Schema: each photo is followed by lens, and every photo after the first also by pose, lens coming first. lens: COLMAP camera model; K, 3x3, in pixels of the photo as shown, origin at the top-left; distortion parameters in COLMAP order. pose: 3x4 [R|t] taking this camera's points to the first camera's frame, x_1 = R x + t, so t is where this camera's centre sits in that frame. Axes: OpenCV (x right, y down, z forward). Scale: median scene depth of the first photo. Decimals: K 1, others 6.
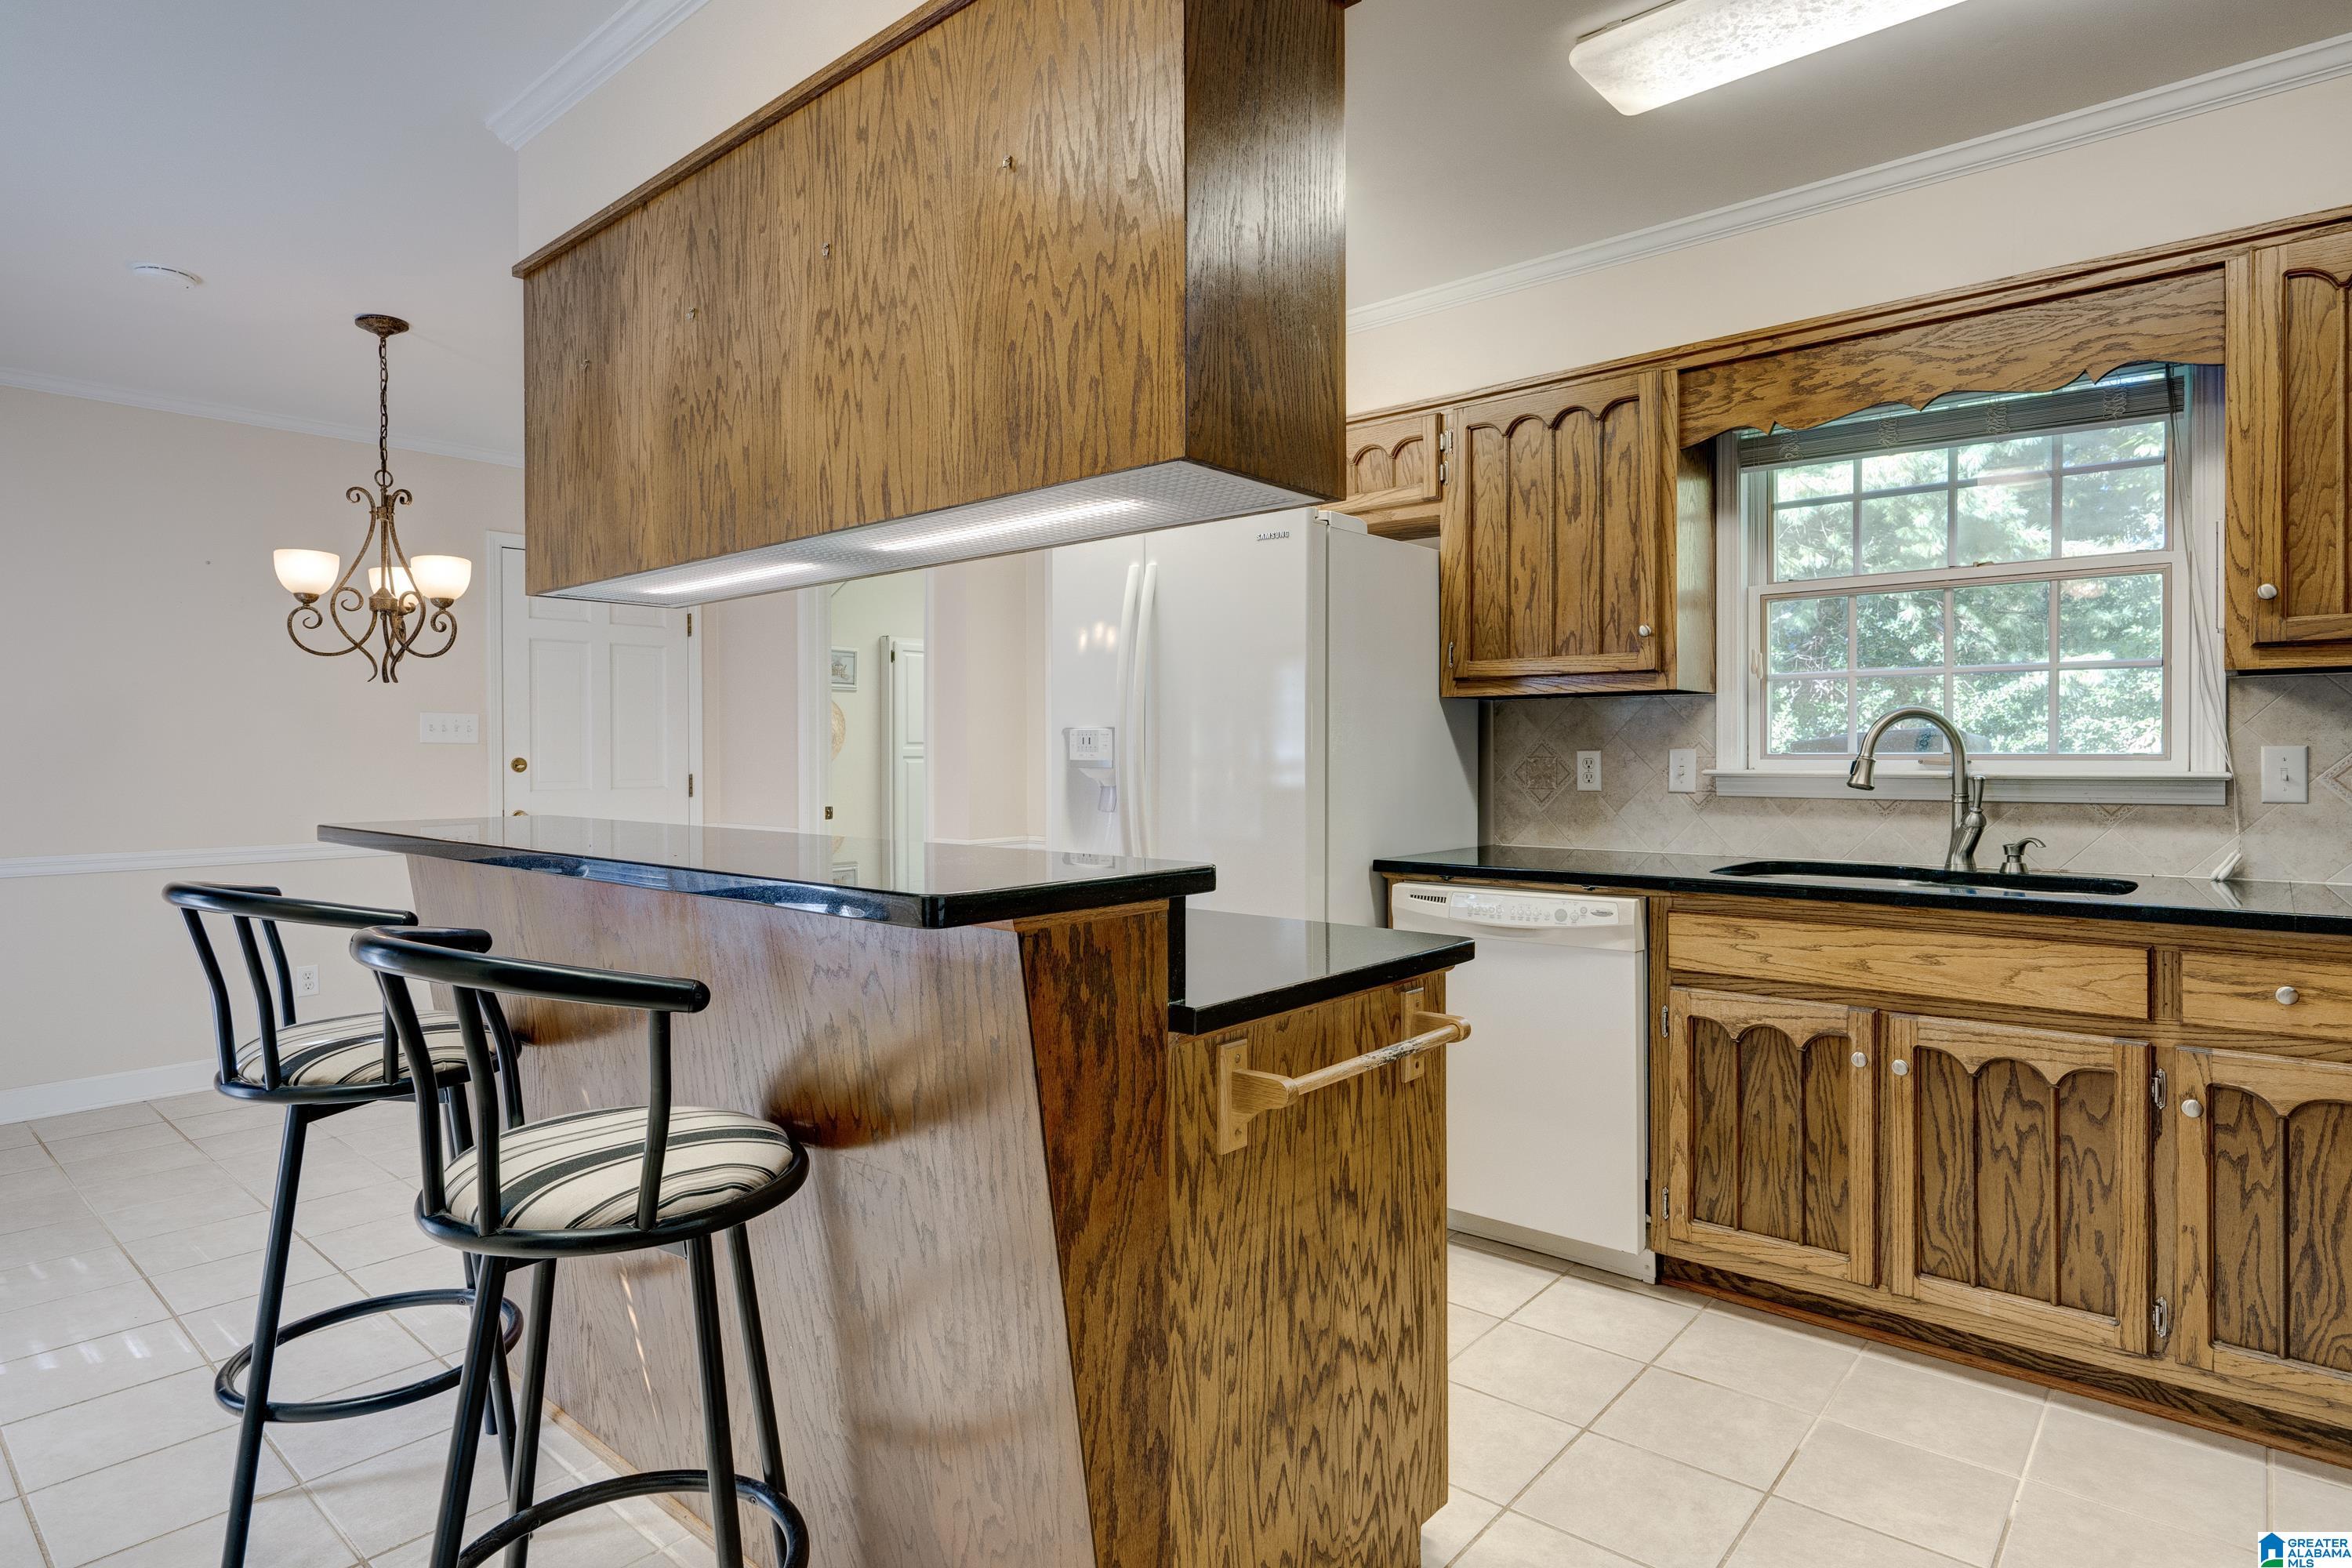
lens RADIAL K [[1268.4, 0, 1165.4], [0, 1268.4, 767.1], [0, 0, 1]] dist [-0.002013, -0.000074]
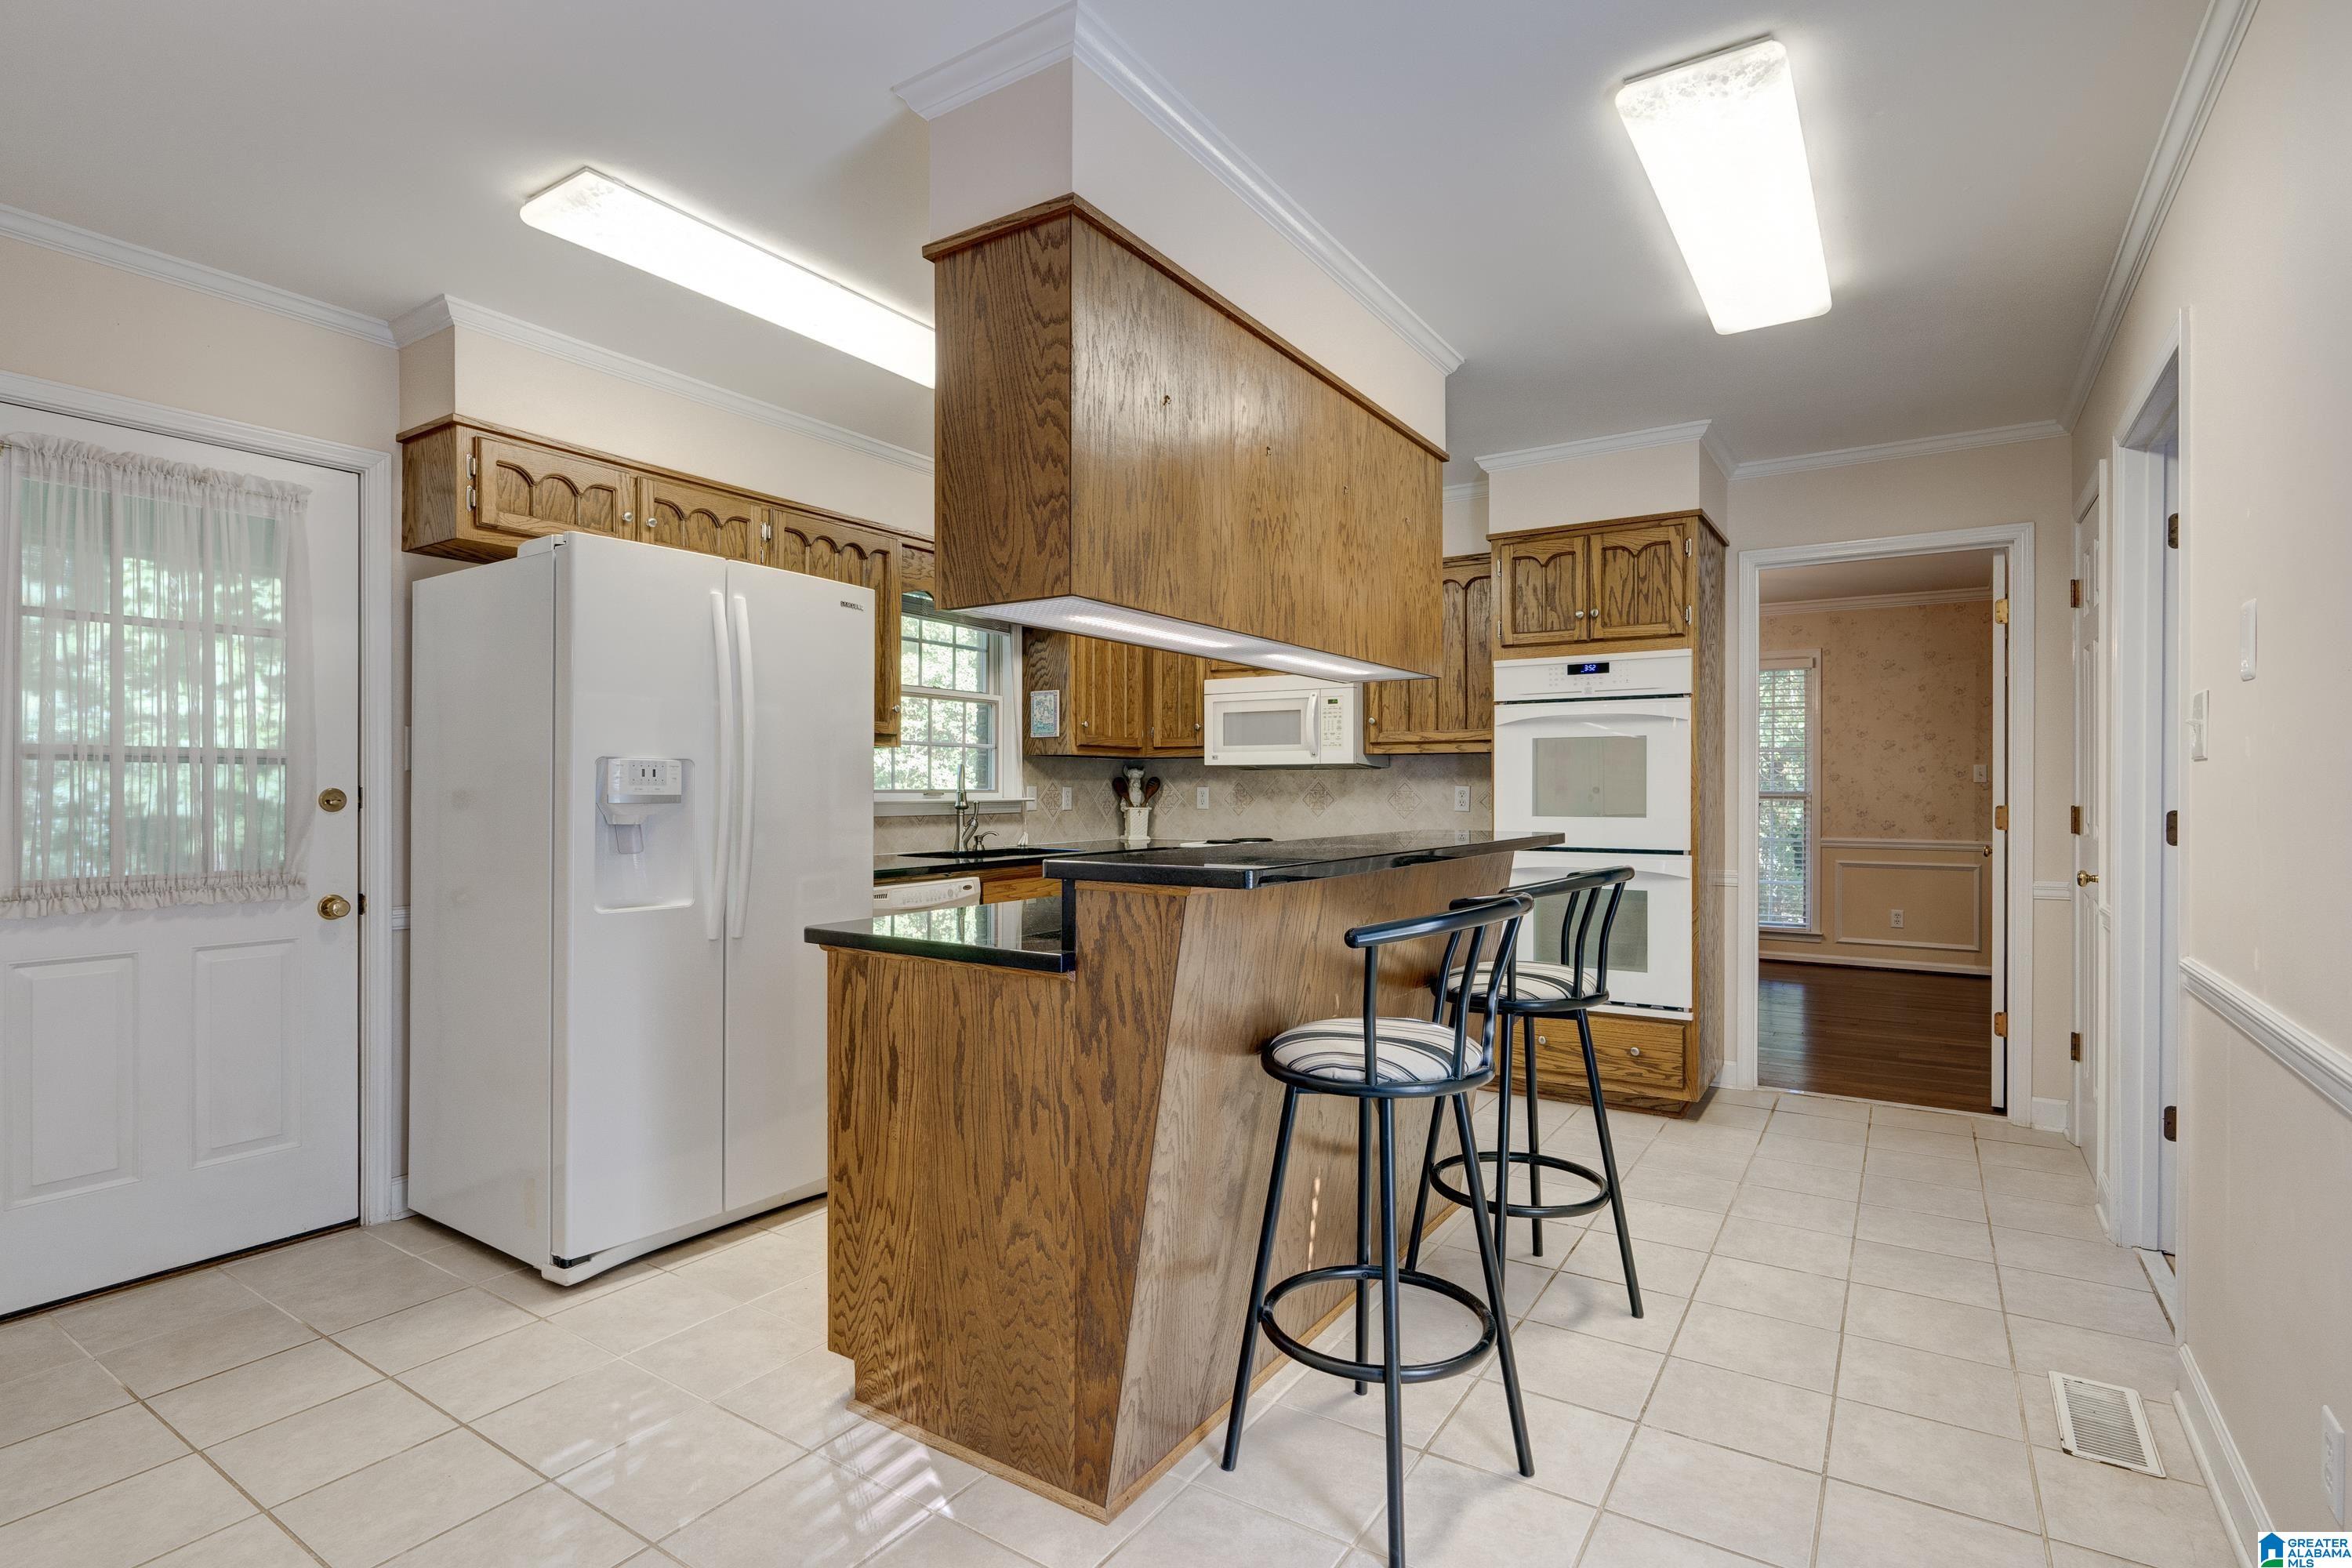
lens RADIAL K [[1143.6, 0, 1166.4], [0, 1143.6, 790.2], [0, 0, 1]] dist [-0.001358, -0.000112]
pose [[-0.141088, 0.002081, 0.989995, -1.228498], [0.002350, 0.999996, -0.001767, -0.007069], [-0.989994, 0.002078, -0.141092, 1.030947]]
